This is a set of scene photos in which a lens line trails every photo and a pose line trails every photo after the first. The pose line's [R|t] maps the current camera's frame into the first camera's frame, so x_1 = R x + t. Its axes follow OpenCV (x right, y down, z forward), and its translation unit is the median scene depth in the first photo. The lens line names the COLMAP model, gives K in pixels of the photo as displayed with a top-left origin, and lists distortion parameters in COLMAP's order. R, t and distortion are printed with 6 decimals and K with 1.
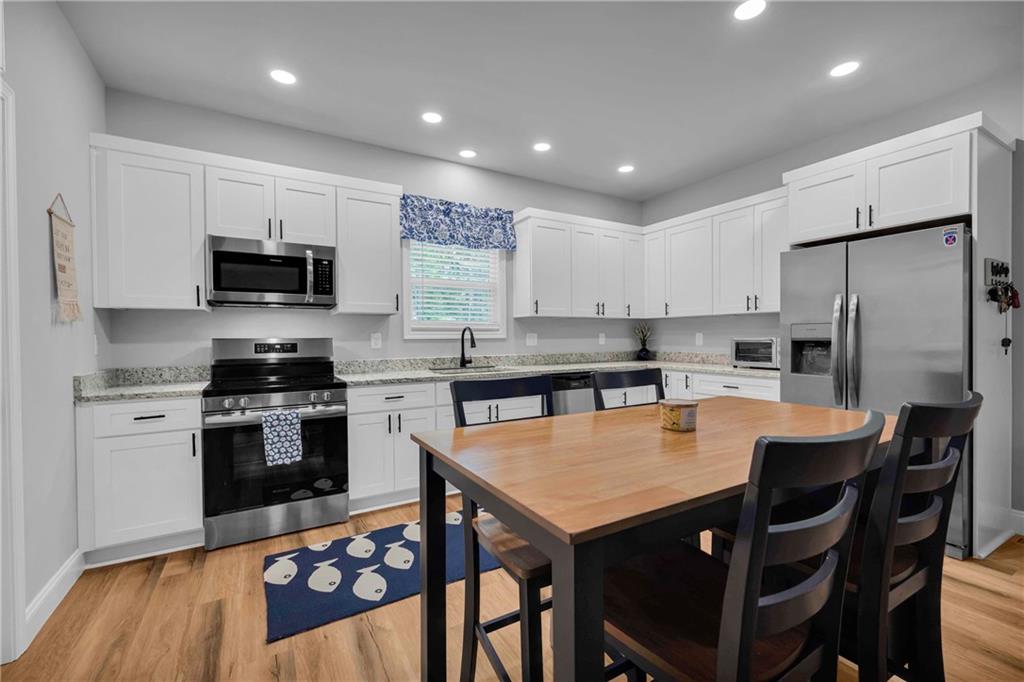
lens RADIAL K [[443.3, 0, 538.8], [0, 443.3, 341.6], [0, 0, 1]] dist [0.000483, 0.000008]
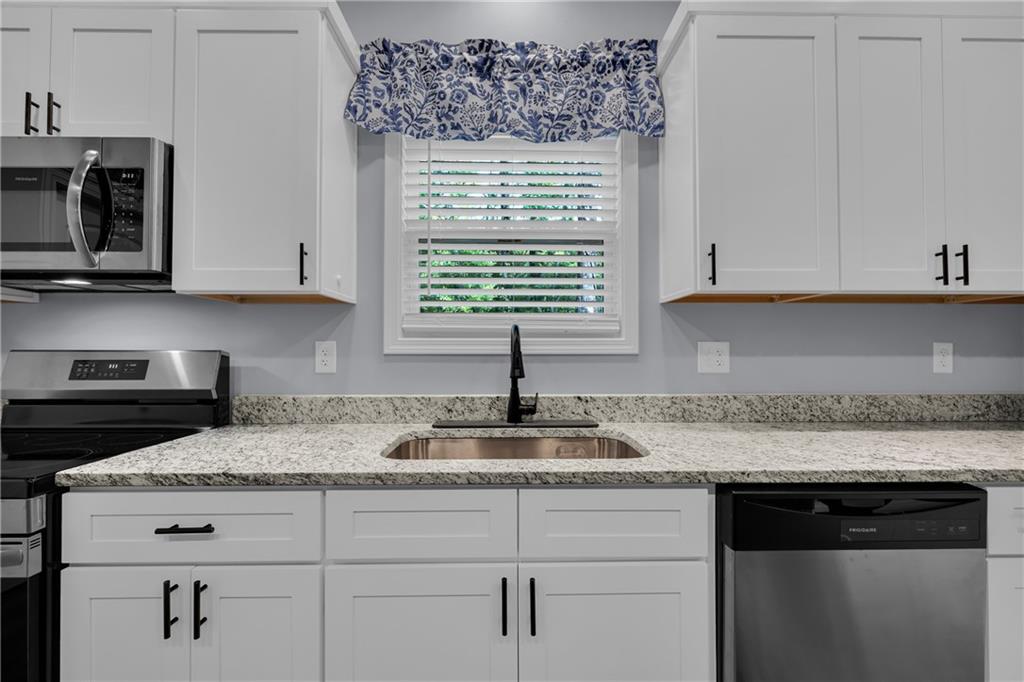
lens RADIAL K [[444.6, 0, 492.1], [0, 444.6, 340.5], [0, 0, 1]] dist [-0.001494, -0.000564]
pose [[0.840054, -0.002386, -0.542498, 0.038630], [-0.012633, 0.999633, -0.023960, -0.009077], [0.542356, 0.026981, 0.839716, 0.638758]]
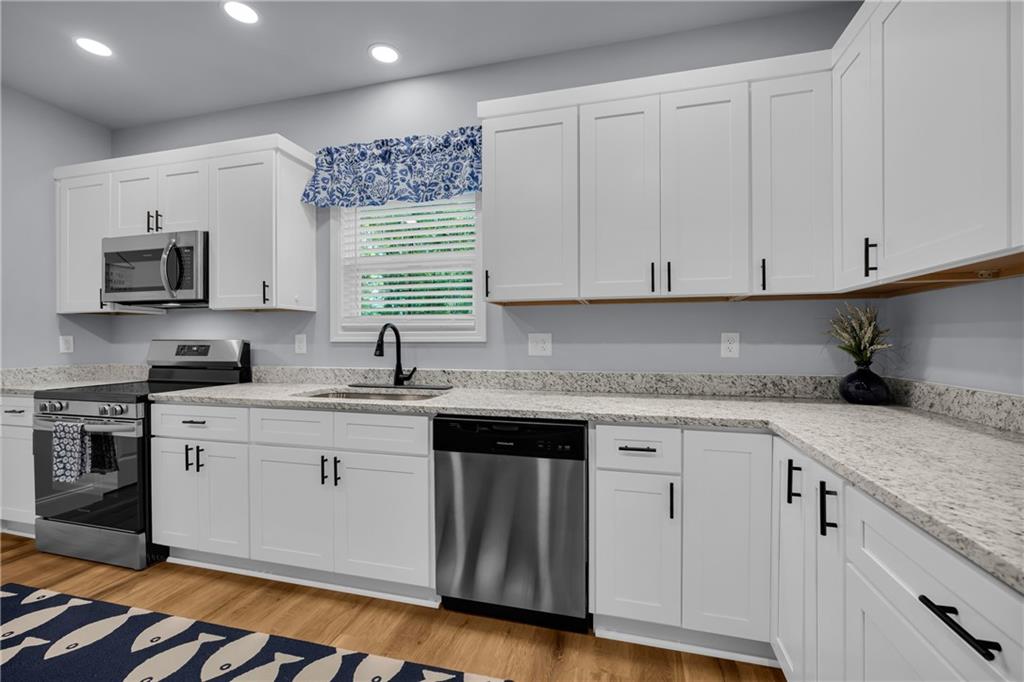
lens RADIAL K [[434.5, 0, 488.5], [0, 434.5, 341.7], [0, 0, 1]] dist [-0.002264, -0.000114]
pose [[0.662751, 0.008920, -0.748787, 0.400217], [-0.011968, 0.999928, 0.001319, -0.009444], [0.748744, 0.008088, 0.662810, 0.676800]]
